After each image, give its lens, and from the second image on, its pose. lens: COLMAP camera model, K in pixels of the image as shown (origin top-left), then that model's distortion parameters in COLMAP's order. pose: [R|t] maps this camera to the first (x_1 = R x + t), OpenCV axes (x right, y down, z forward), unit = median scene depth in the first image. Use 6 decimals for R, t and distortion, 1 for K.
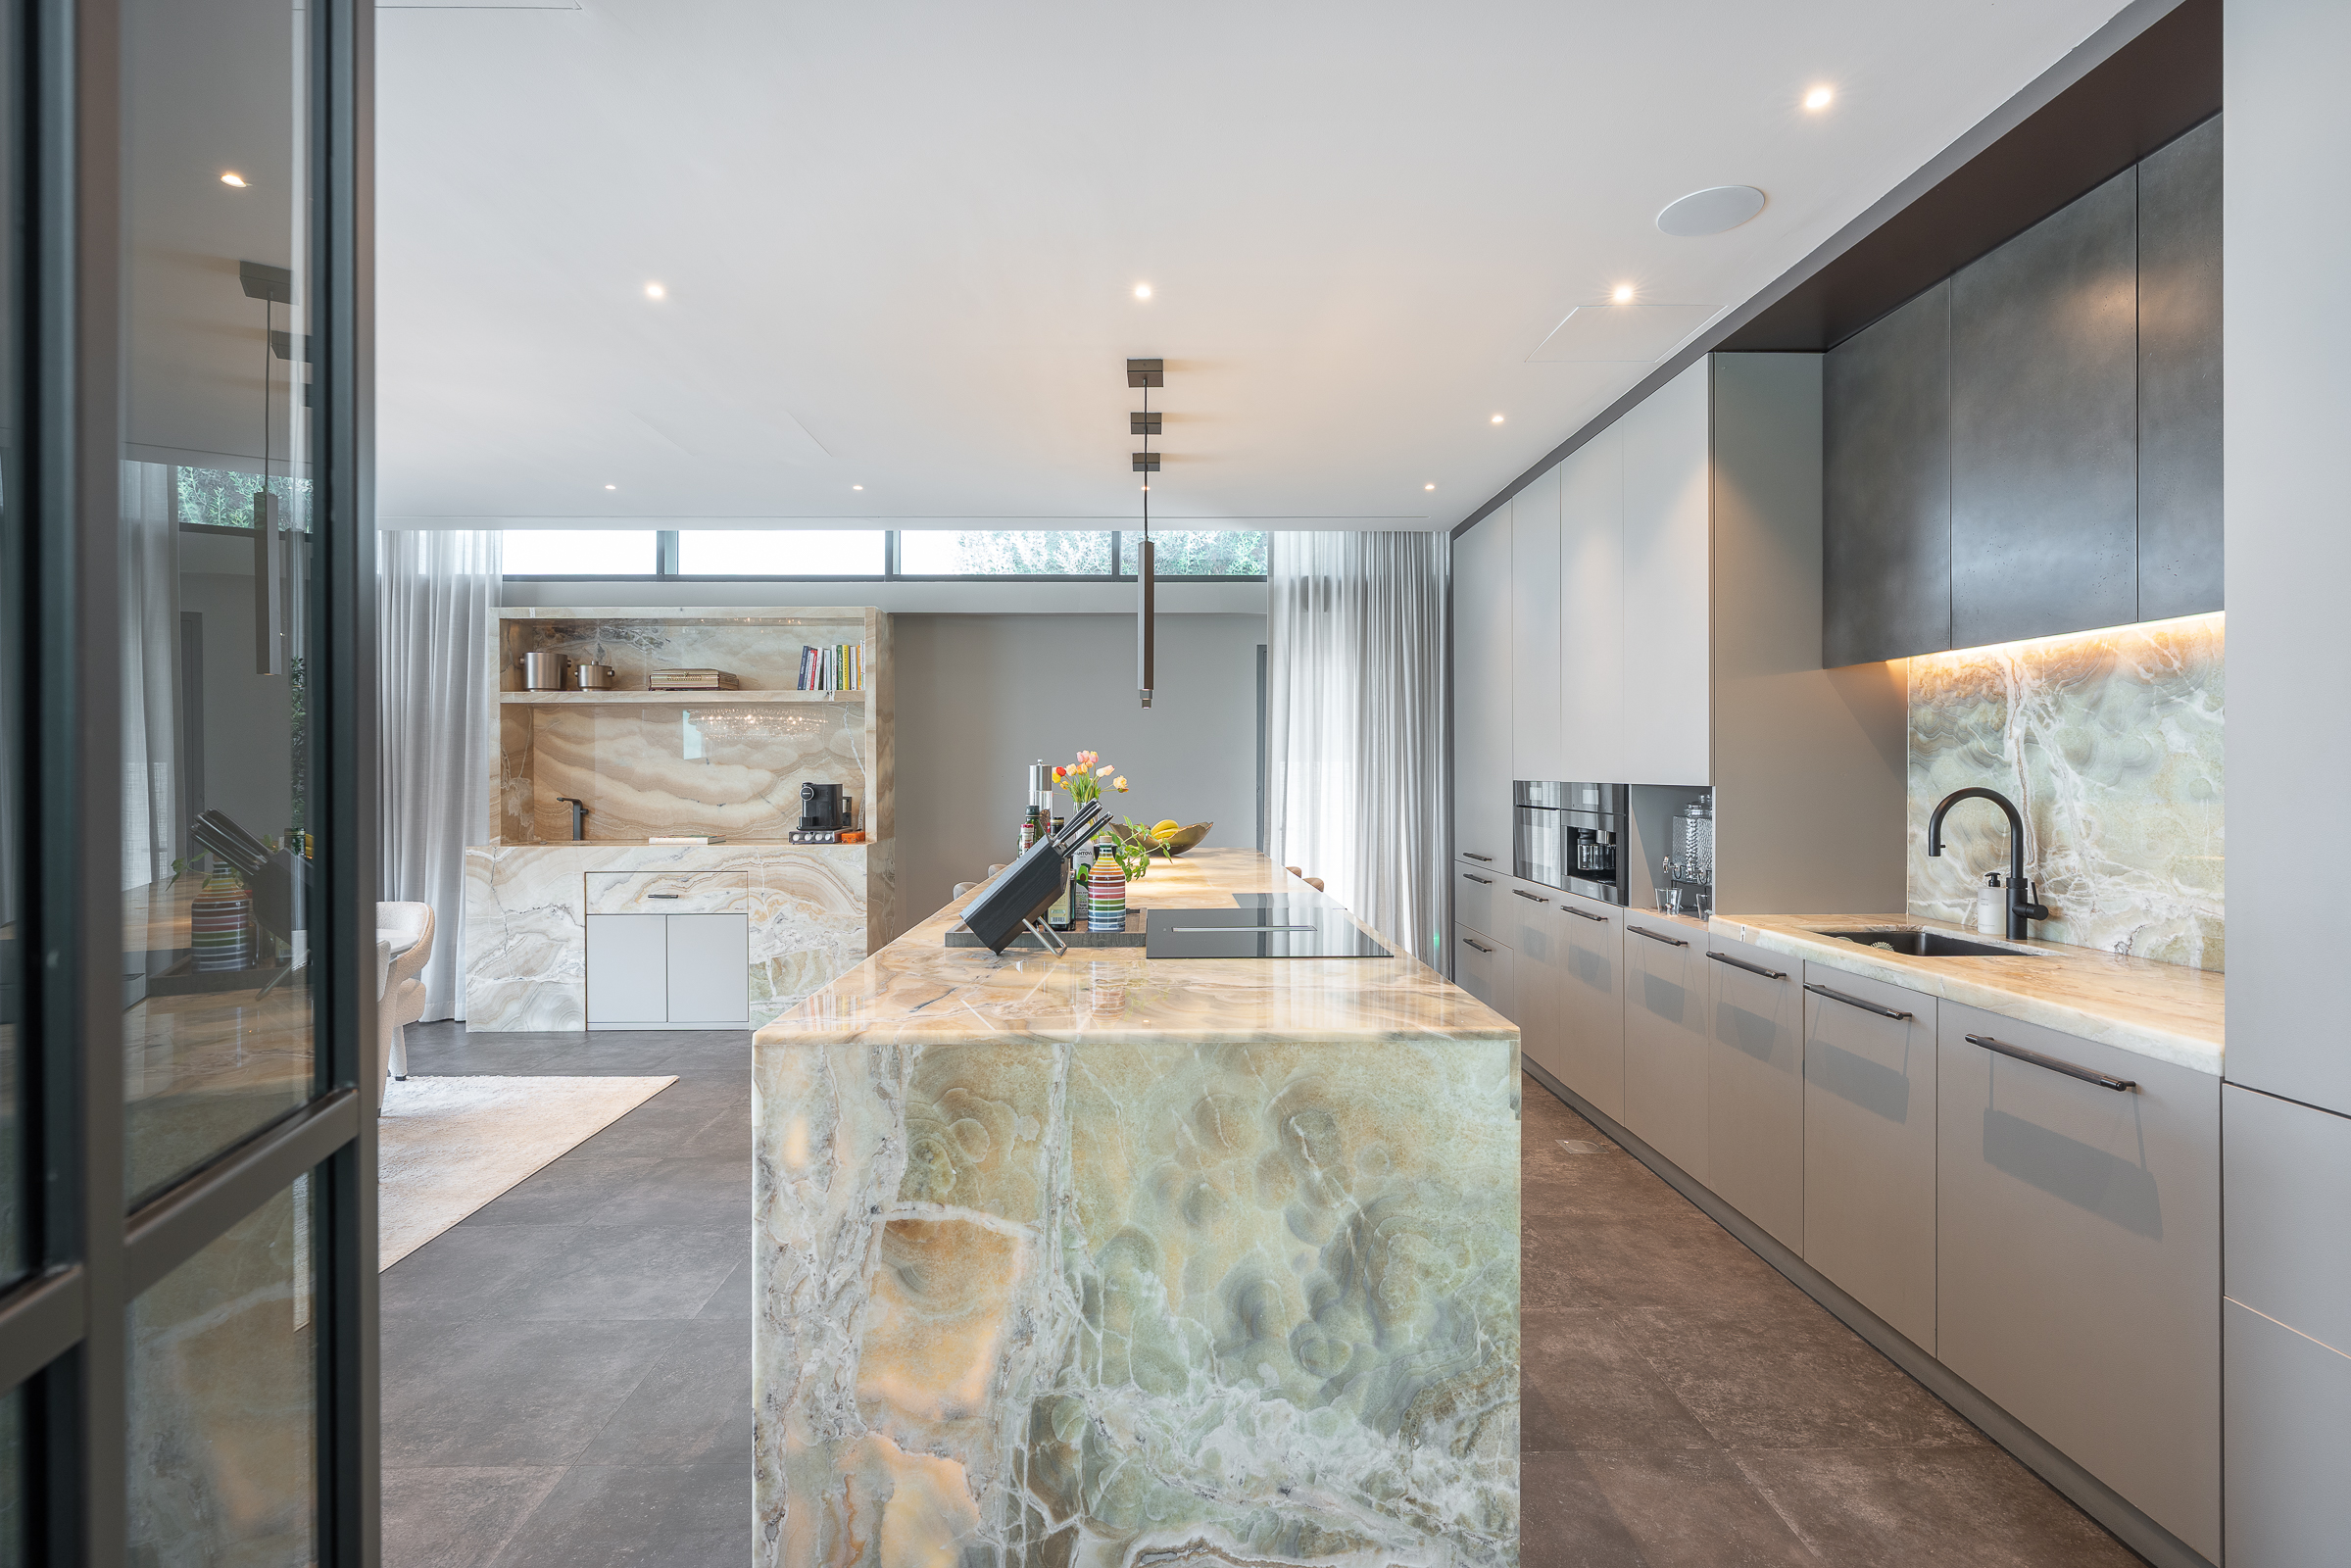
lens RADIAL K [[1072.0, 0, 1175.5], [0, 1072.0, 784.0], [0, 0, 1]] dist [0.000748, 0.000568]
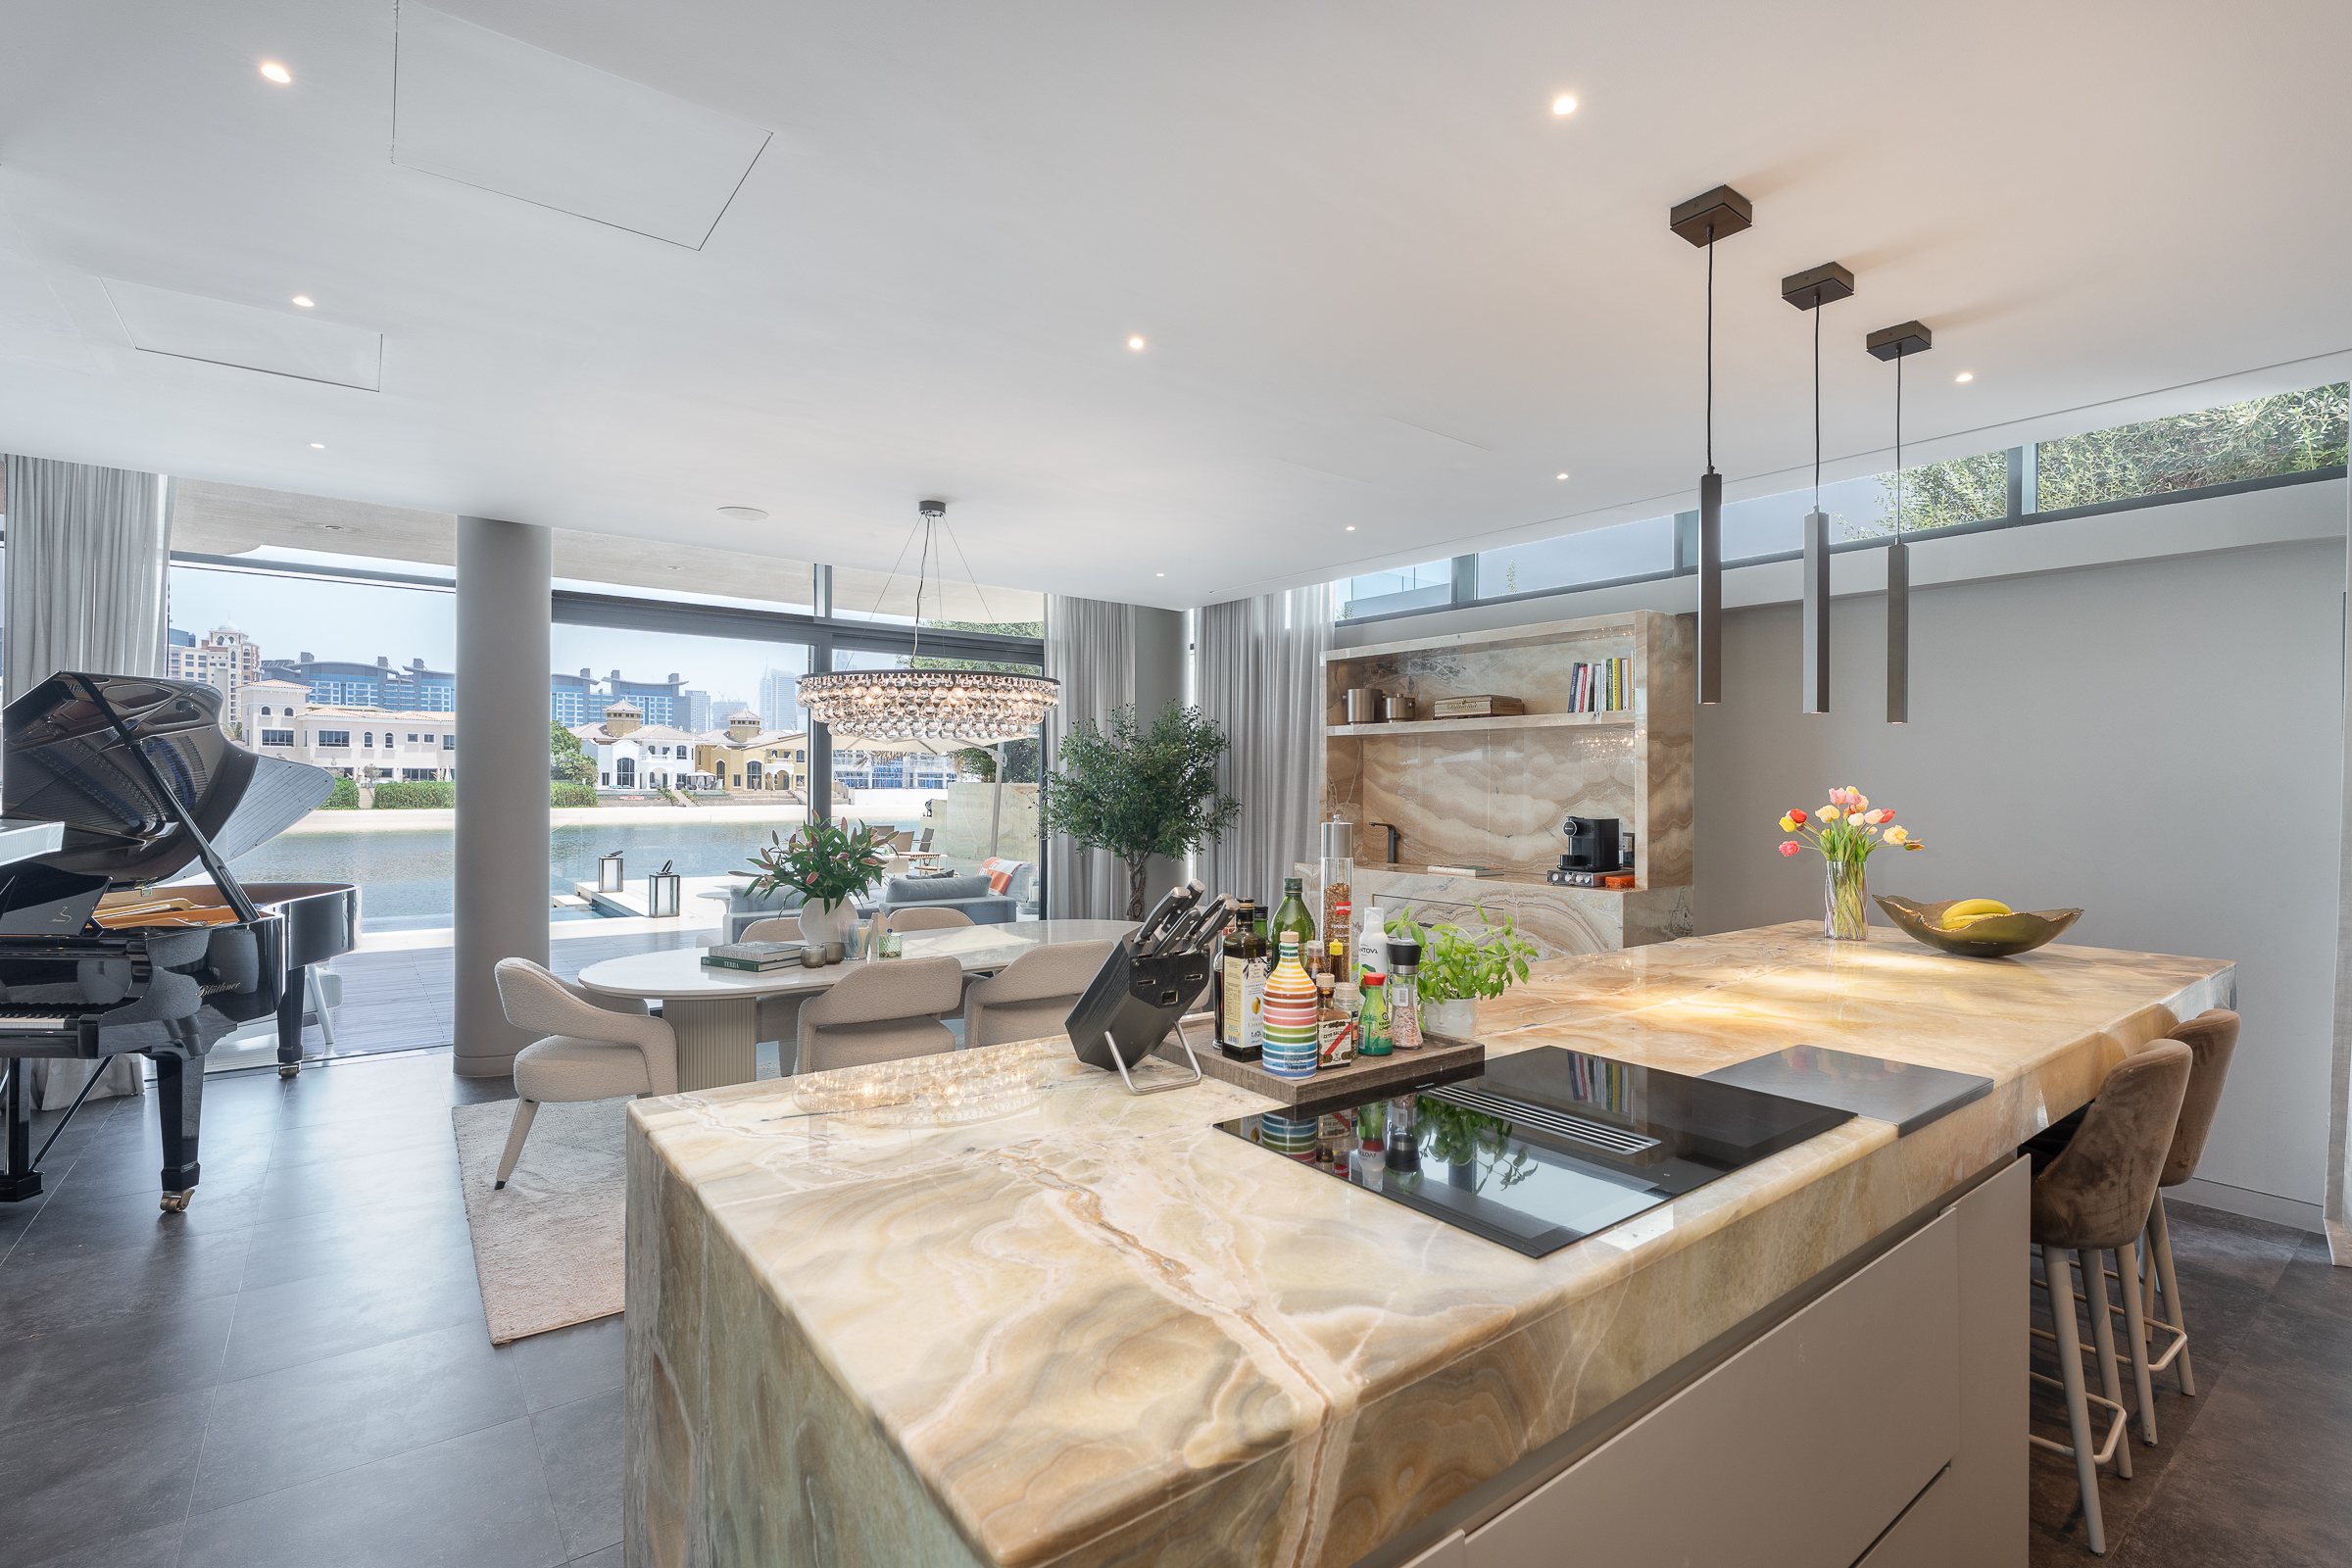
lens RADIAL K [[1072.4, 0, 1176.0], [0, 1072.4, 784.0], [0, 0, 1]] dist [0.000748, 0.000568]
pose [[0.596016, 0.009171, -0.802920, 0.173018], [-0.021538, 0.999758, -0.004568, -0.016777], [0.802684, 0.020016, 0.596069, 0.203818]]
